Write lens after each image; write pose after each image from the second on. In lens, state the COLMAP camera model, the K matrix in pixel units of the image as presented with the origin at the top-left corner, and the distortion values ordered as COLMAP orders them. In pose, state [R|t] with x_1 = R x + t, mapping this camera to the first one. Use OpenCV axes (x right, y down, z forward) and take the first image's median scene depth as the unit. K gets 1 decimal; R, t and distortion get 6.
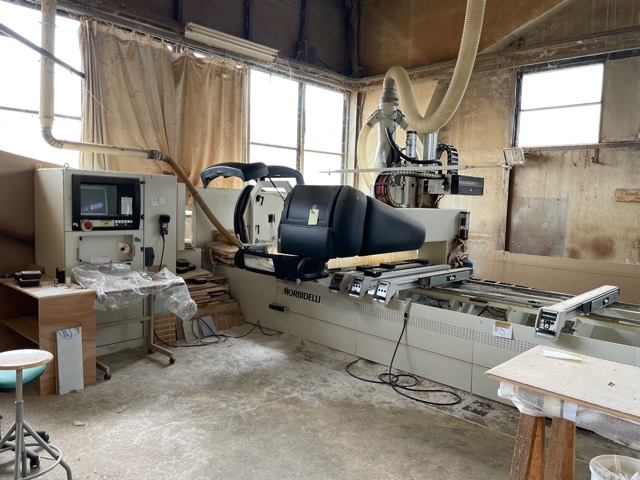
lens RADIAL K [[482.7, 0, 323.3], [0, 482.7, 236.5], [0, 0, 1]] dist [0.083070, -0.119732]
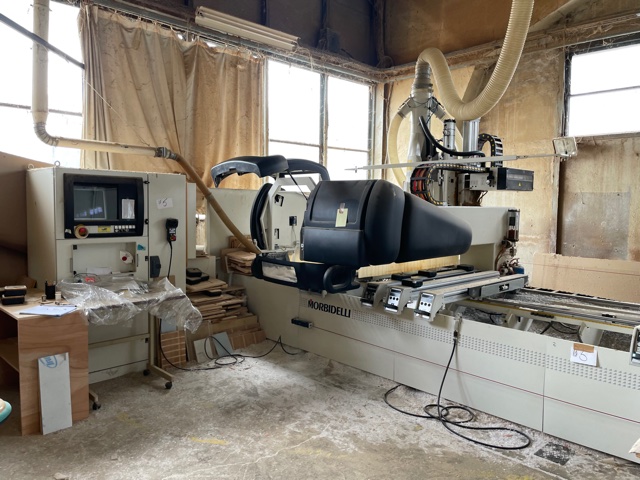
lens RADIAL K [[482.7, 0, 323.0], [0, 482.7, 231.4], [0, 0, 1]] dist [0.083070, -0.119732]
pose [[0.998799, -0.016201, -0.046239, -0.011083], [0.015302, 0.999688, -0.019728, -0.000163], [0.046545, 0.018997, 0.998736, 0.116023]]
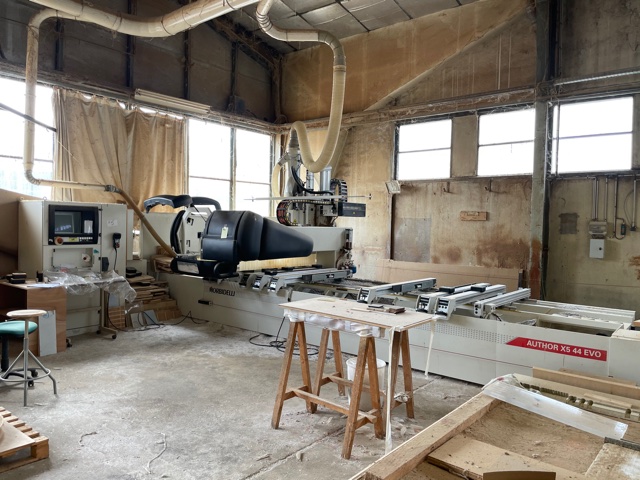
lens RADIAL K [[482.7, 0, 323.6], [0, 482.7, 234.9], [0, 0, 1]] dist [0.083070, -0.119732]
pose [[0.997142, -0.011534, 0.074665, 0.125717], [0.015148, 0.998732, -0.048018, 0.029470], [-0.074016, 0.049012, 0.996052, -0.340971]]
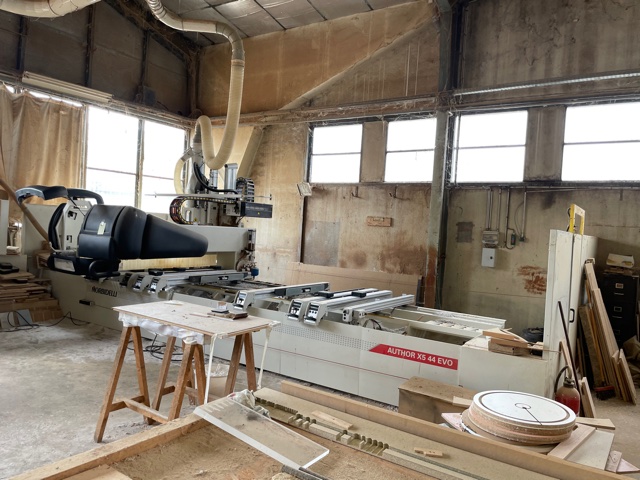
lens RADIAL K [[482.7, 0, 322.2], [0, 482.7, 235.2], [0, 0, 1]] dist [0.083070, -0.119732]
pose [[0.984899, 0.023174, 0.171570, 0.264904], [-0.014404, 0.998533, -0.052186, 0.029534], [-0.172528, 0.048927, 0.983789, -0.325328]]
